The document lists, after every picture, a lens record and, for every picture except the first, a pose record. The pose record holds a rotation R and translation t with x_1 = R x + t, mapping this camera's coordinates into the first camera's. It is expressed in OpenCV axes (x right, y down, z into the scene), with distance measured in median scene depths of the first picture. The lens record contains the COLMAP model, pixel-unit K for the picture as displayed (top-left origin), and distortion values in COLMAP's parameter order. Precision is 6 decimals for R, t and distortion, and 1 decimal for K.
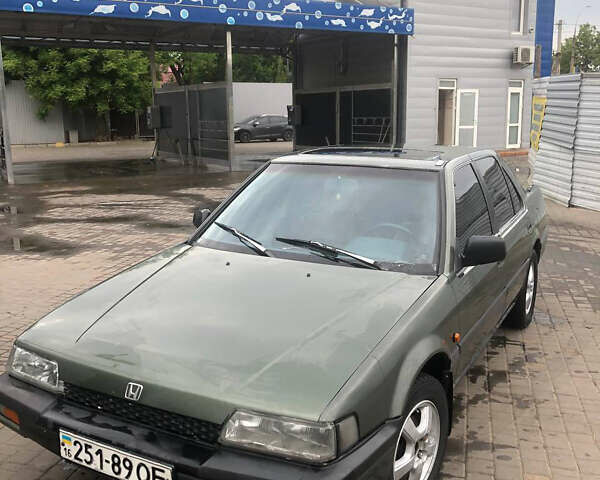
lens RADIAL K [[659.7, 0, 301.4], [0, 659.7, 242.9], [0, 0, 1]] dist [0.000035, 0.000000]
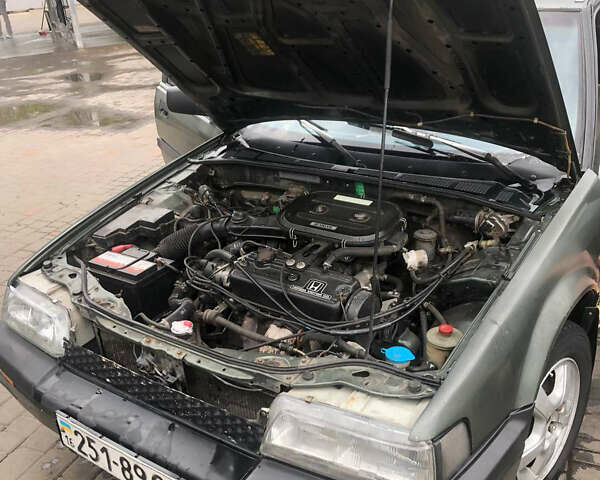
lens RADIAL K [[659.7, 0, 297.3], [0, 659.7, 235.8], [0, 0, 1]] dist [0.000035, 0.000000]
pose [[0.989495, -0.016620, -0.143612, 0.013528], [0.046881, 0.976577, 0.209998, -0.056613], [0.136758, -0.214525, 0.967097, 0.364541]]
